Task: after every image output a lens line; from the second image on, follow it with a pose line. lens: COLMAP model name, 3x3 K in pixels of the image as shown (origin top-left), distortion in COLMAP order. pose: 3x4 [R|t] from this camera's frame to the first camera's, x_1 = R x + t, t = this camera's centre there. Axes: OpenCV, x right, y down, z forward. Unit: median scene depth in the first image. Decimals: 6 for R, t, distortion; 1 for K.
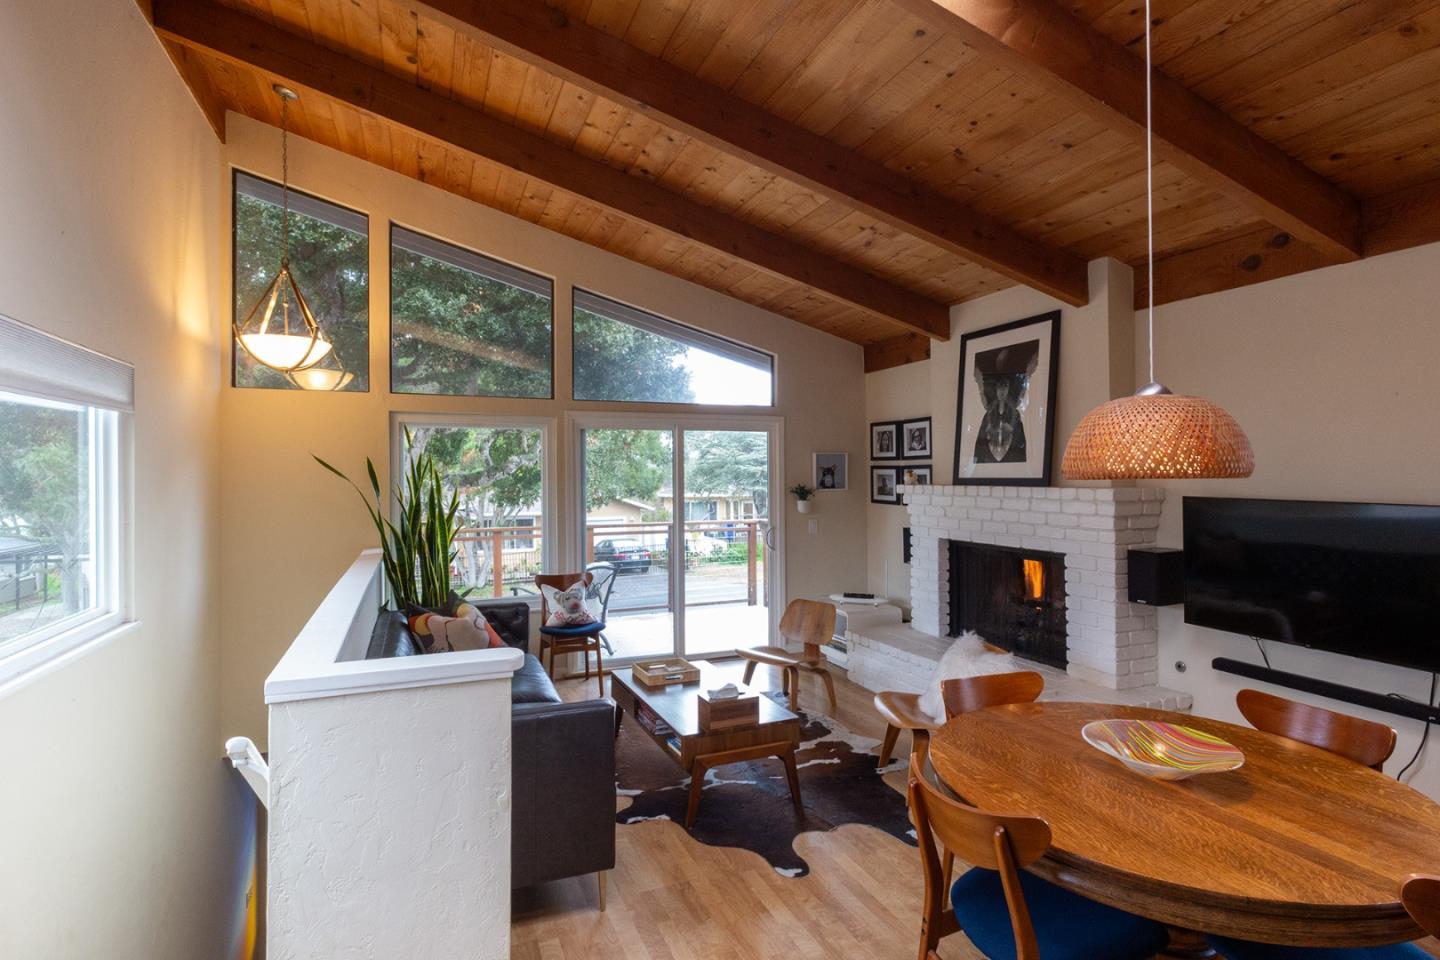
lens RADIAL K [[730.6, 0, 723.5], [0, 730.6, 474.9], [0, 0, 1]] dist [0.002622, -0.000963]
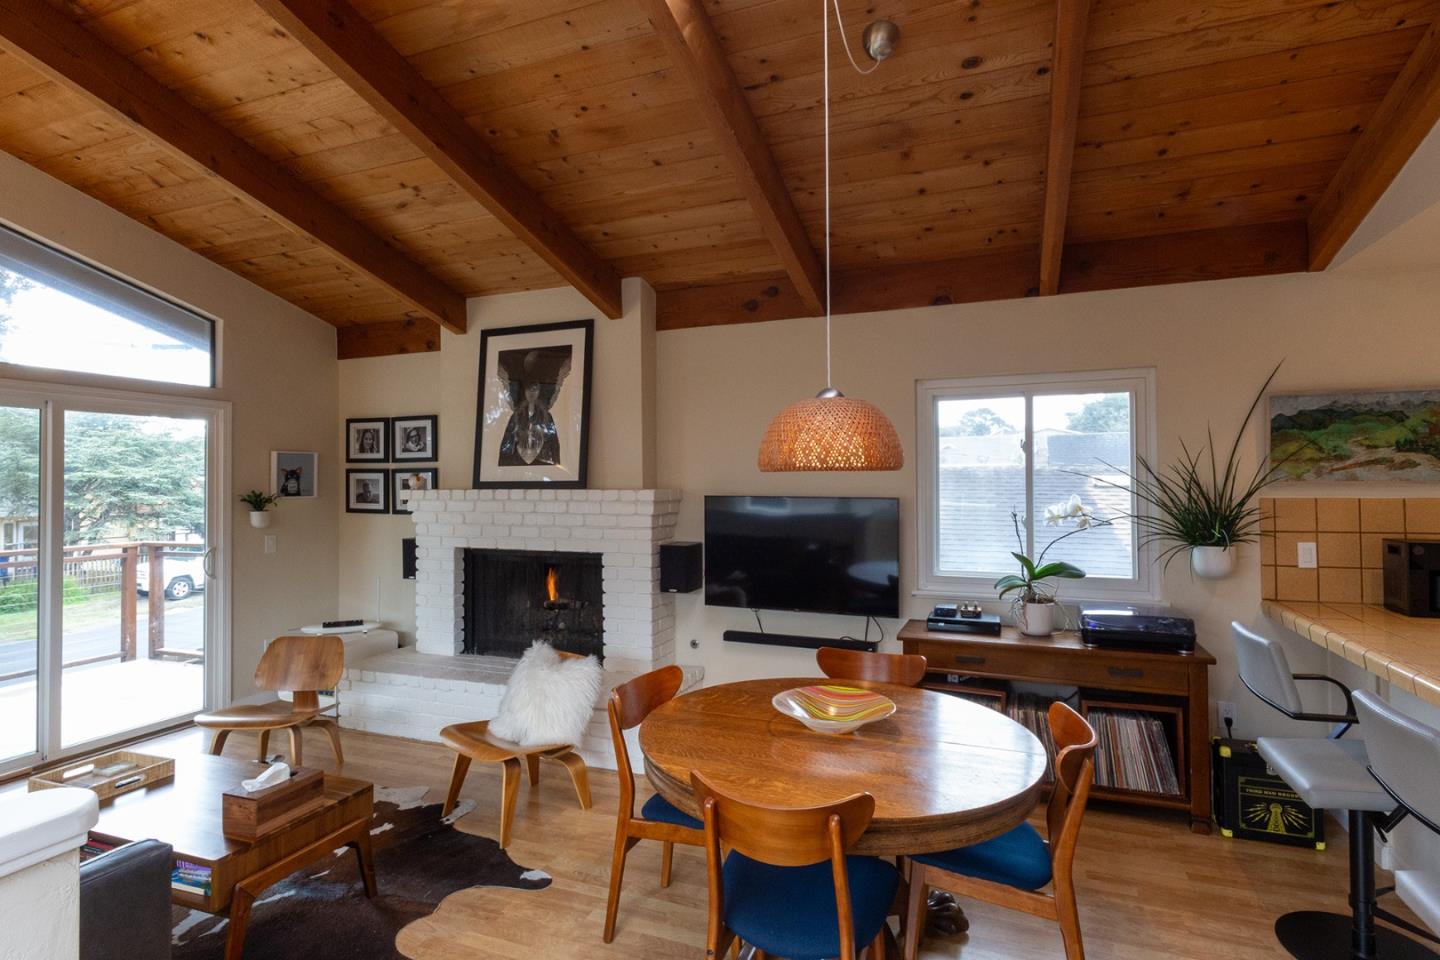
lens RADIAL K [[730.6, 0, 725.2], [0, 730.6, 472.6], [0, 0, 1]] dist [0.002622, -0.000963]
pose [[0.698148, 0.012987, 0.715835, -0.144542], [0.000816, 0.999820, -0.018934, 0.012131], [-0.715953, 0.013802, 0.698012, 0.135903]]
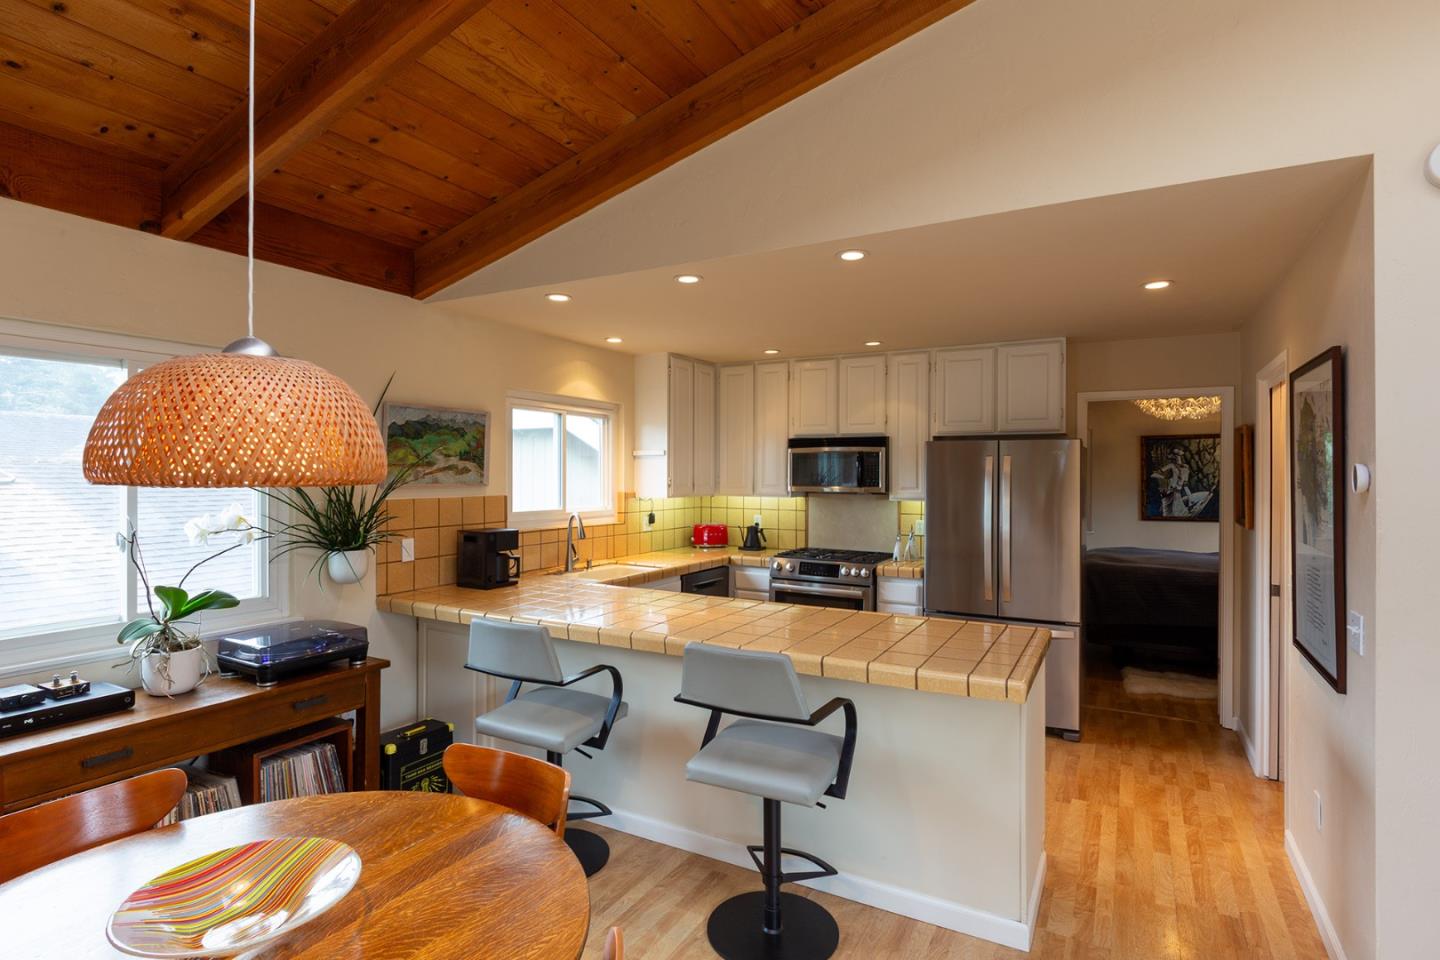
lens RADIAL K [[730.6, 0, 717.7], [0, 730.6, 473.5], [0, 0, 1]] dist [0.002622, -0.000963]
pose [[-0.607631, 0.003804, 0.794211, -0.077383], [-0.000313, 0.999987, -0.005029, -0.000423], [-0.794220, -0.003304, -0.607622, 0.449484]]
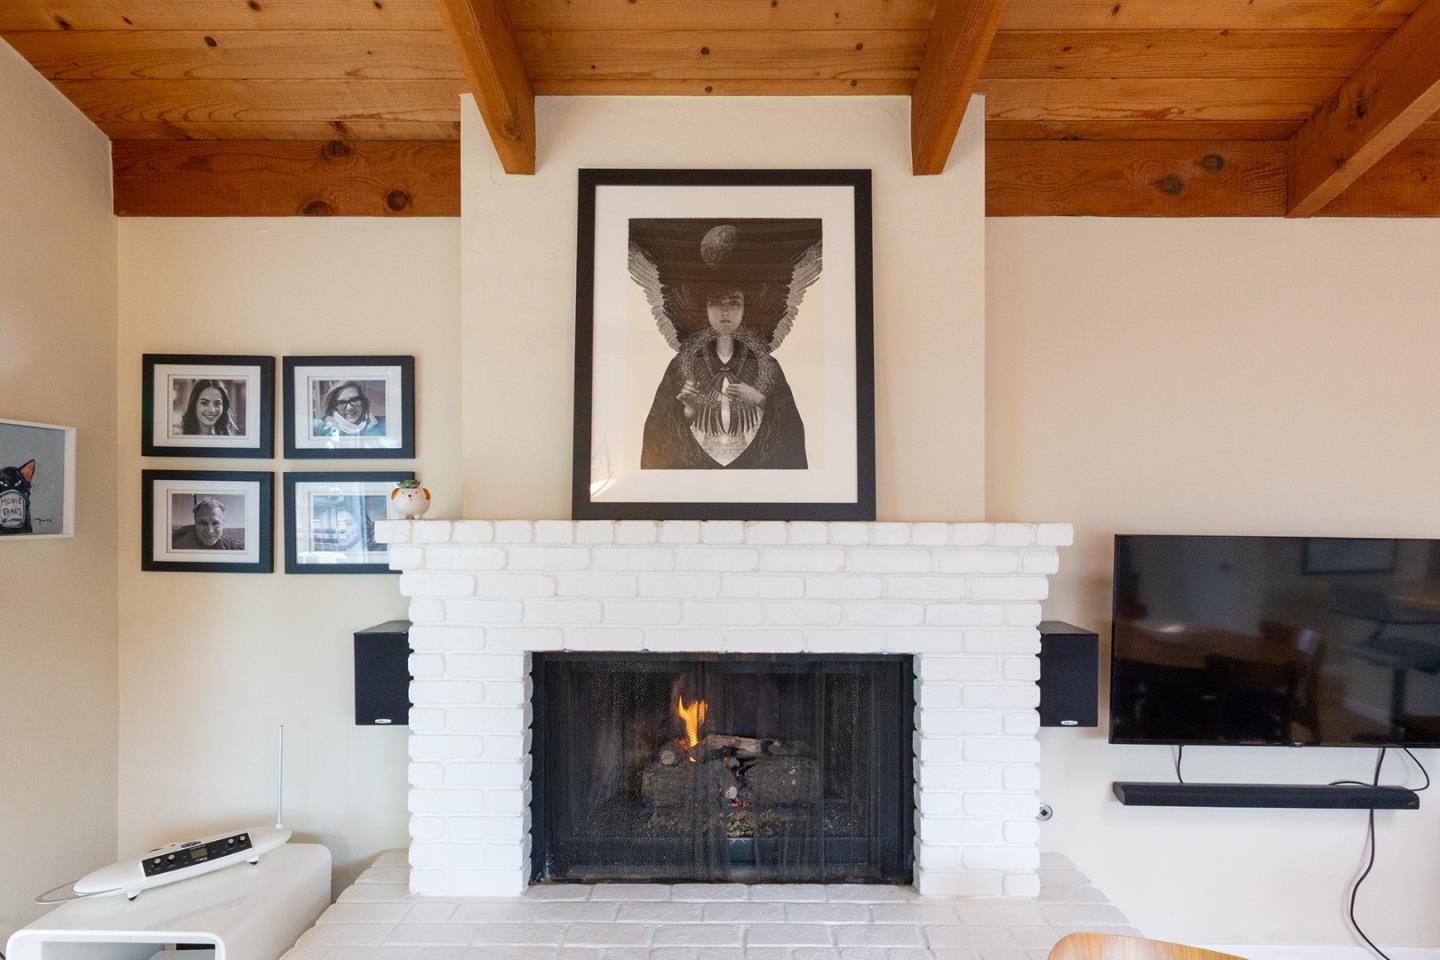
lens RADIAL K [[767.6, 0, 727.4], [0, 767.6, 516.1], [0, 0, 1]] dist [0.000322, -0.000043]
pose [[0.380902, 0.005341, 0.924600, -0.063568], [-0.006795, 0.999972, -0.002977, 0.014466], [-0.924590, -0.005149, 0.380928, 0.850832]]
